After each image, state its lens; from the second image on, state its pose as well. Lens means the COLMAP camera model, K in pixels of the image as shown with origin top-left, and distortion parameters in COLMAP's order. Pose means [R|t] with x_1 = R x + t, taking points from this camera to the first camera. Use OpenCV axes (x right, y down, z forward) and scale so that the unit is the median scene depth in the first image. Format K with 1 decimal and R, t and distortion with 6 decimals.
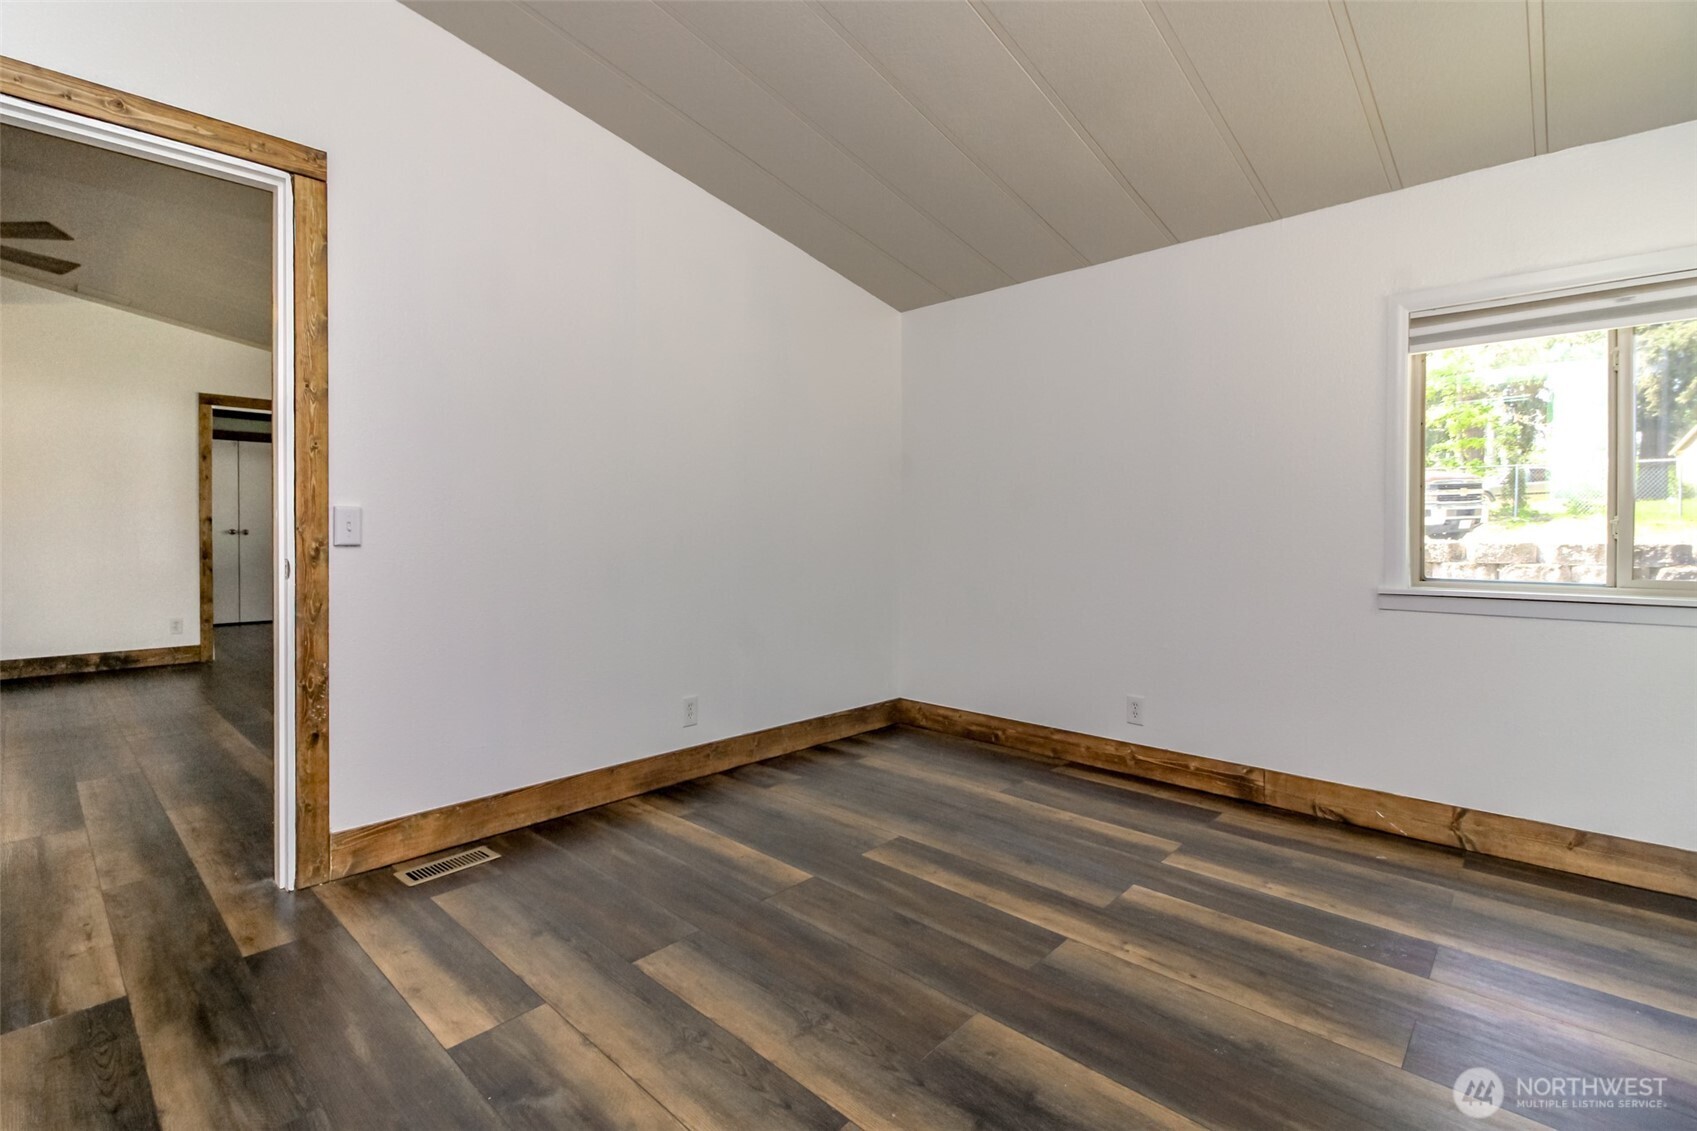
lens RADIAL K [[776.5, 0, 840.0], [0, 776.5, 541.5], [0, 0, 1]] dist [0.012663, -0.013267]
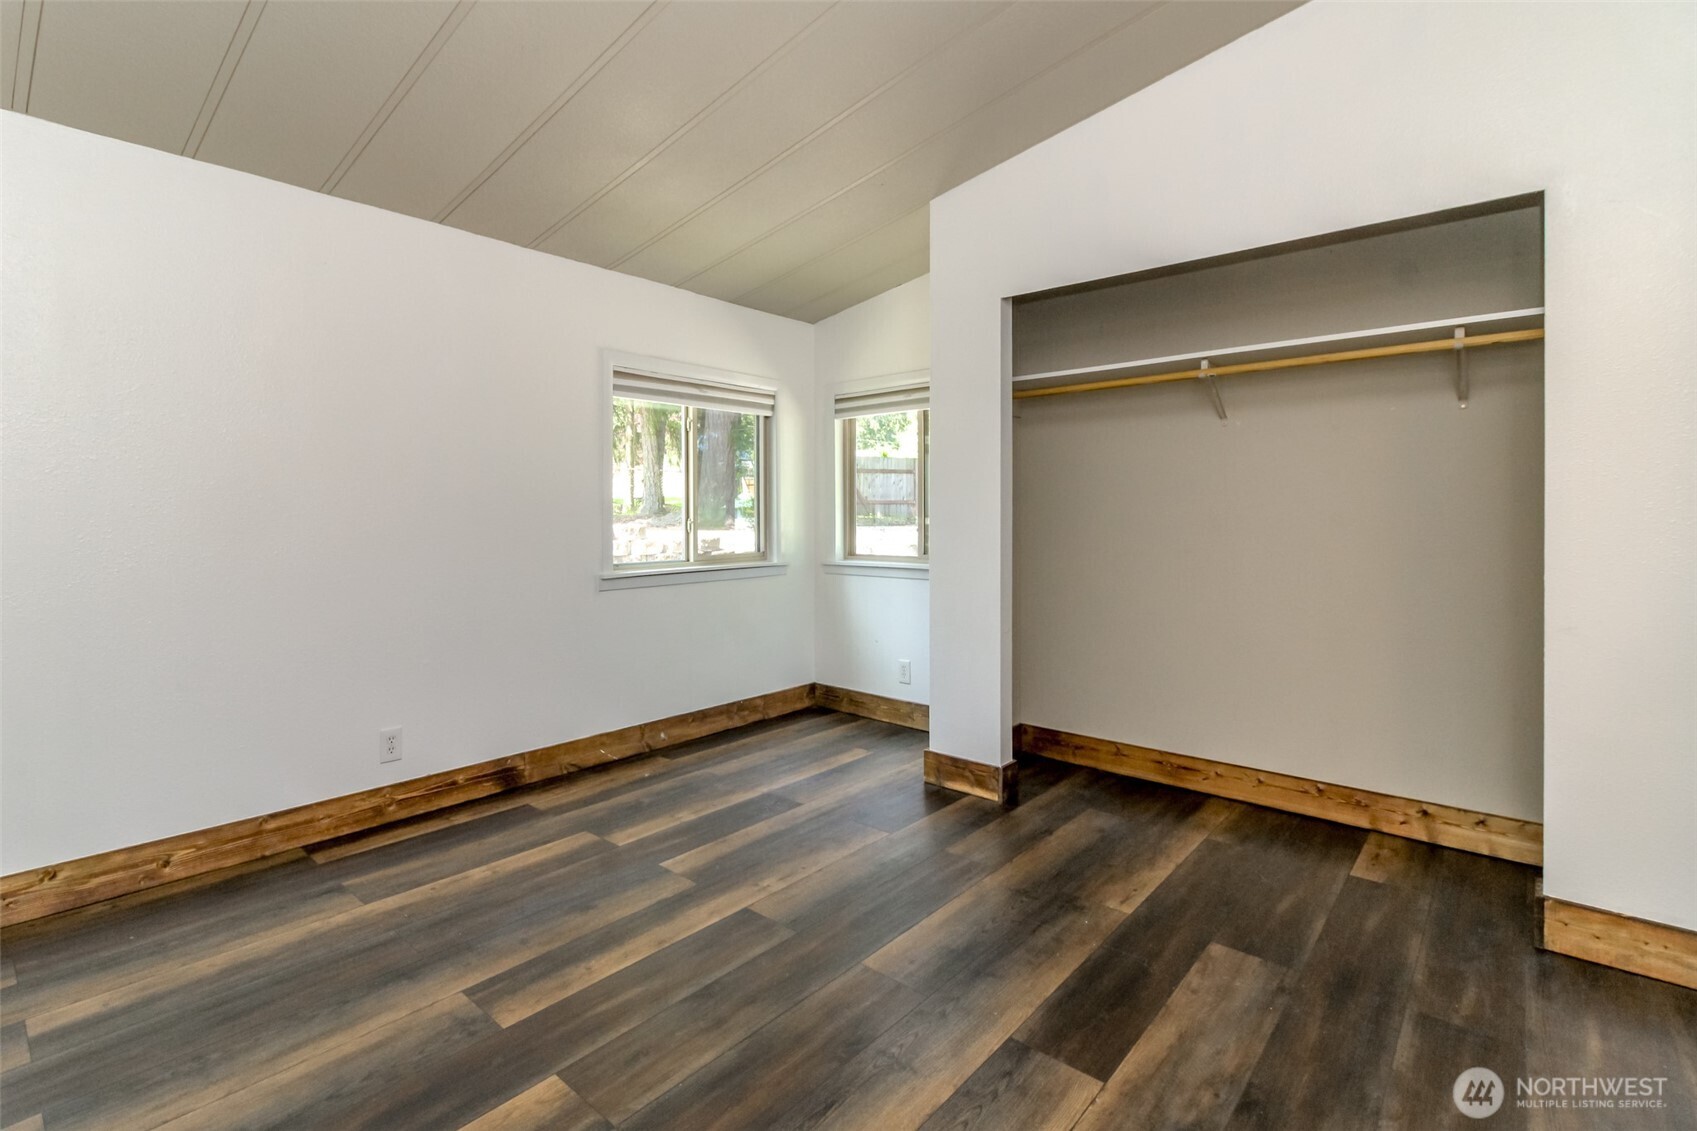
lens RADIAL K [[770.9, 0, 848.0], [0, 770.9, 508.4], [0, 0, 1]] dist [0.014116, -0.012969]
pose [[-0.038420, -0.001416, 0.999261, -0.630293], [0.012968, 0.999914, 0.001915, -0.049239], [-0.999178, 0.013032, -0.038399, 0.682179]]
